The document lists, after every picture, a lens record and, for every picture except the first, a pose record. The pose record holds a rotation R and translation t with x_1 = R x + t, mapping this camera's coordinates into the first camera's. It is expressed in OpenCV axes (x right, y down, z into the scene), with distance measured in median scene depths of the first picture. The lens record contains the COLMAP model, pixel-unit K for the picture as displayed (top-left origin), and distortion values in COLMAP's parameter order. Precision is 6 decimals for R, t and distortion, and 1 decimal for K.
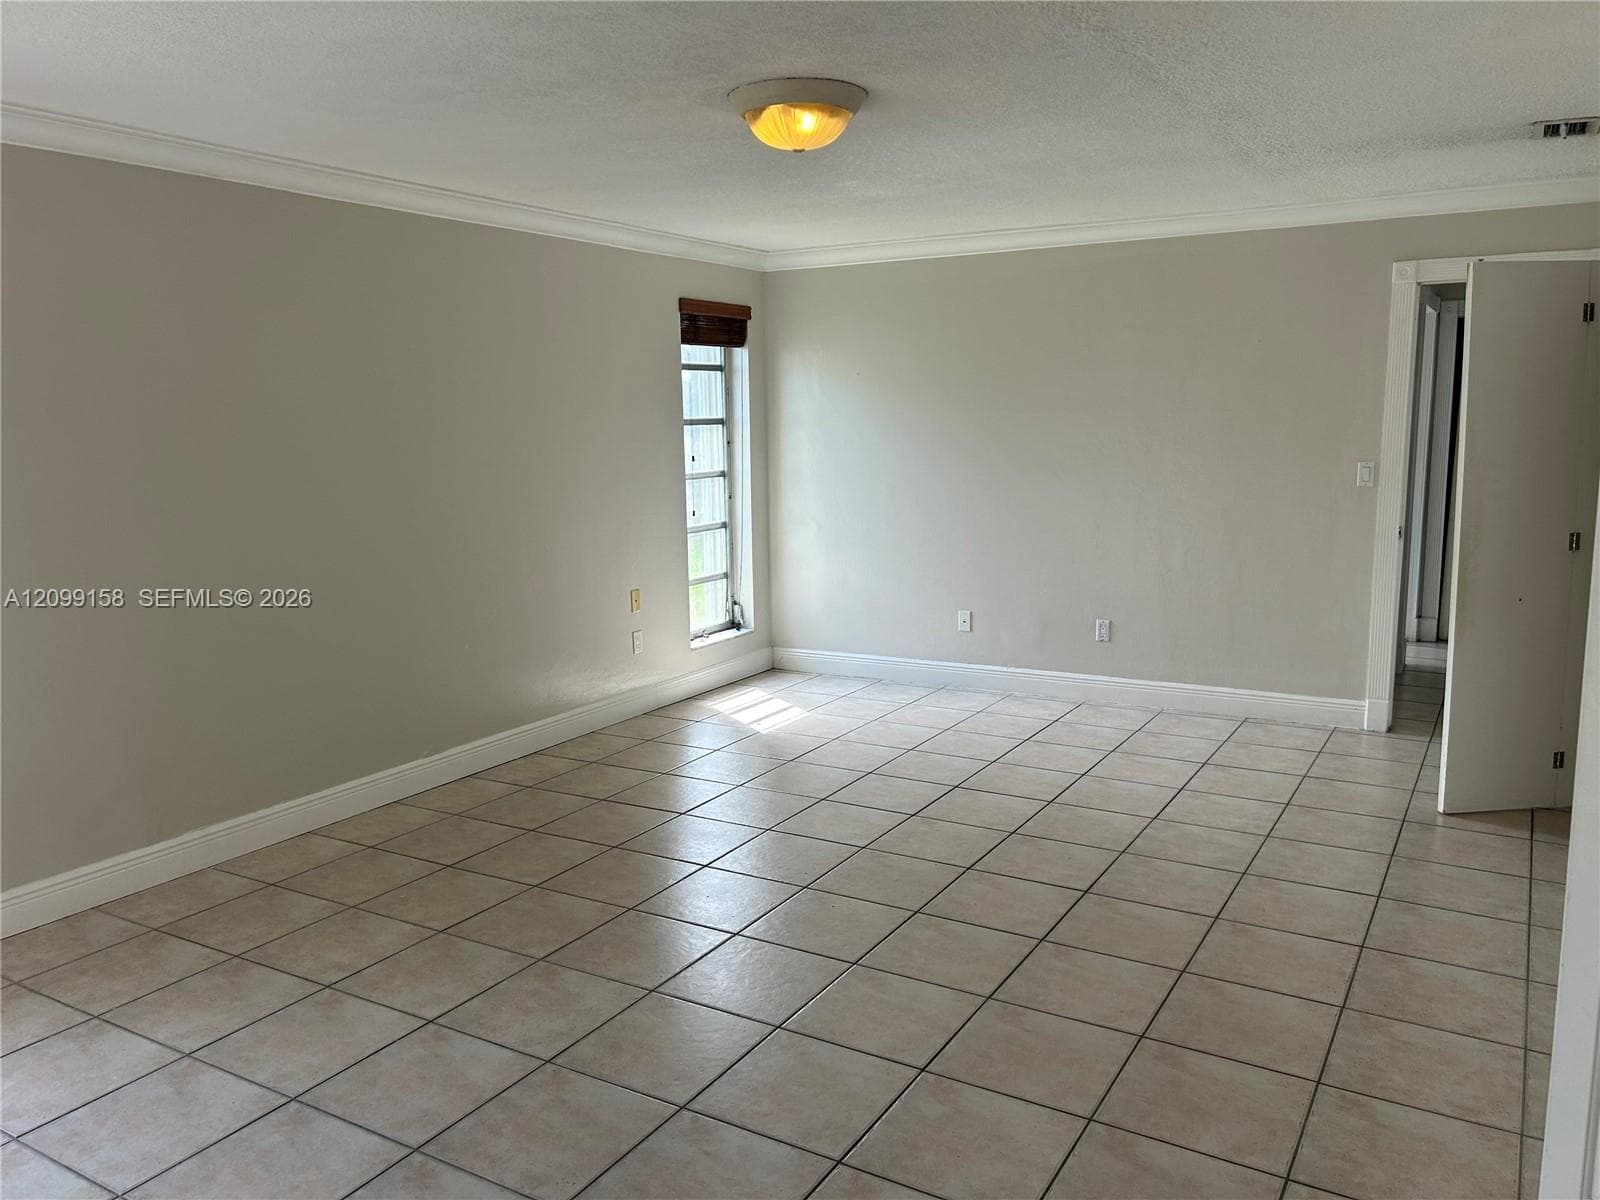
lens RADIAL K [[1224.3, 0, 800.0], [0, 1224.3, 600.0], [0, 0, 1]] dist [0.146608, -0.334524]
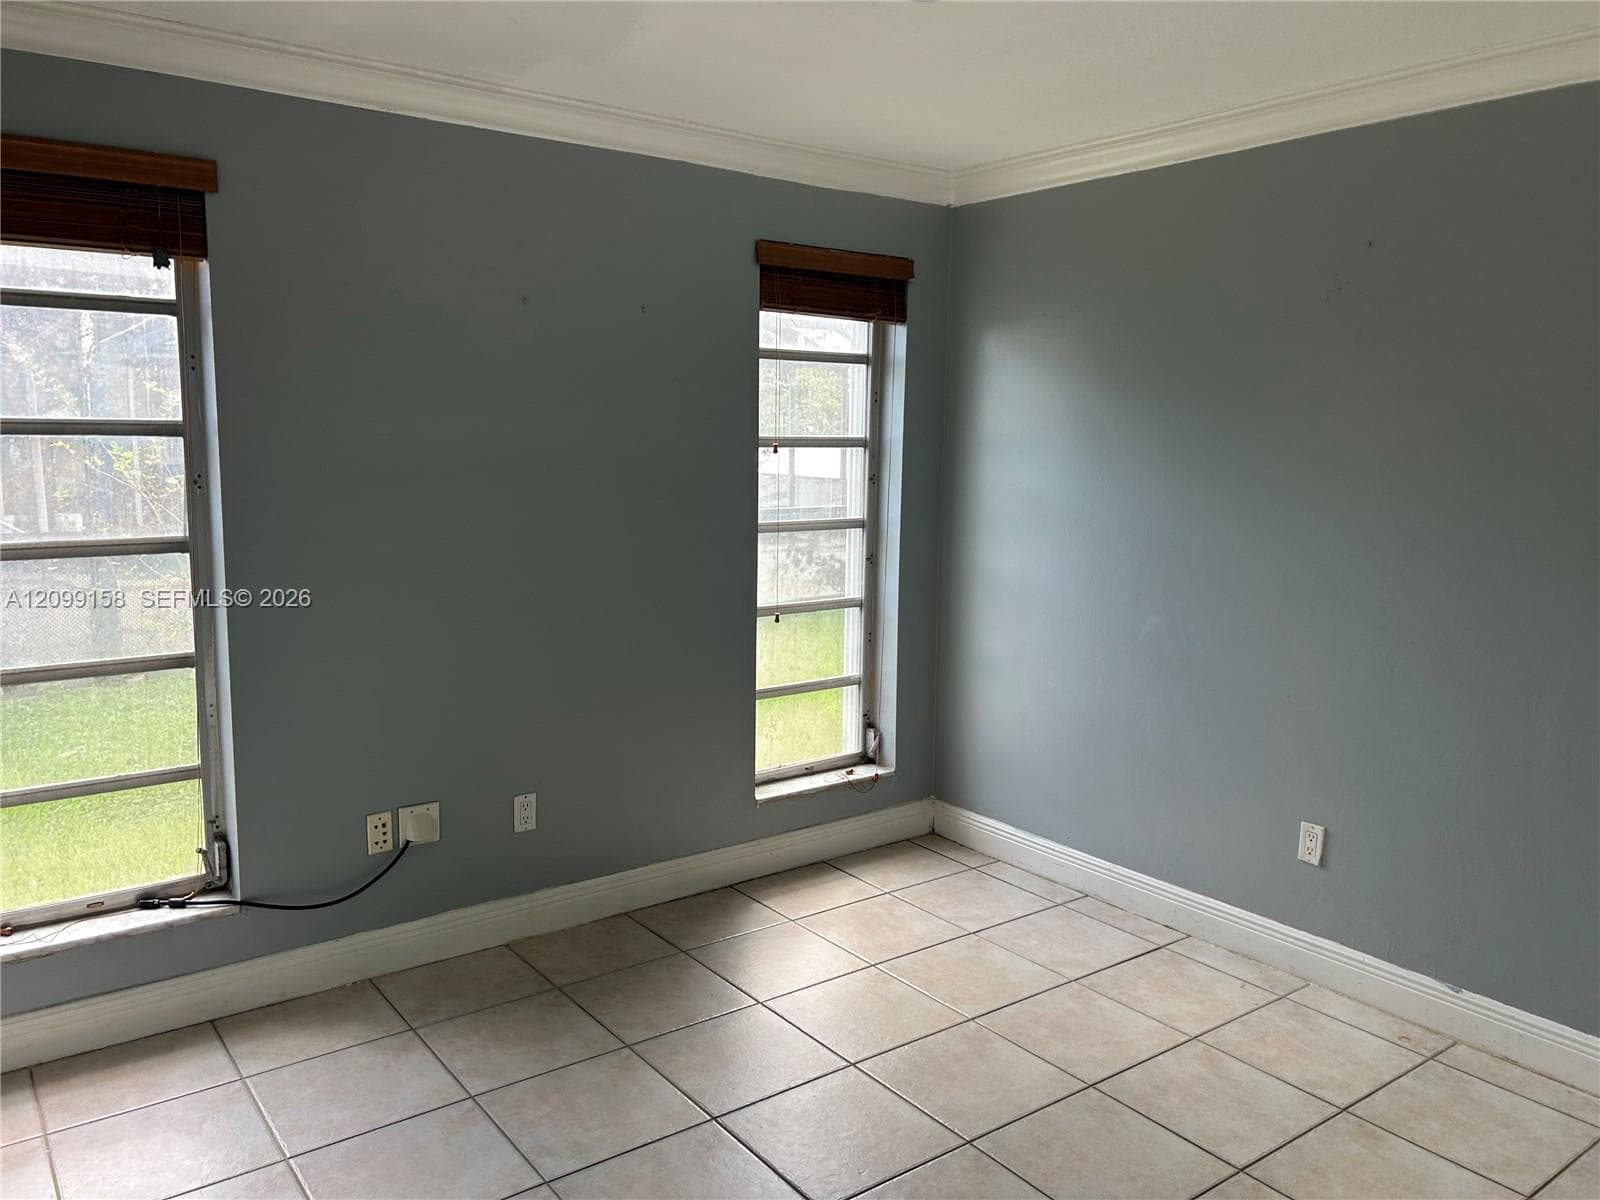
lens RADIAL K [[1224.3, 0, 800.0], [0, 1224.3, 600.0], [0, 0, 1]] dist [0.146608, -0.334524]
pose [[0.893747, 0.086089, -0.440232, 0.194637], [-0.093035, 0.995646, 0.005825, -0.065121], [0.438817, 0.035751, 0.897865, 0.421131]]
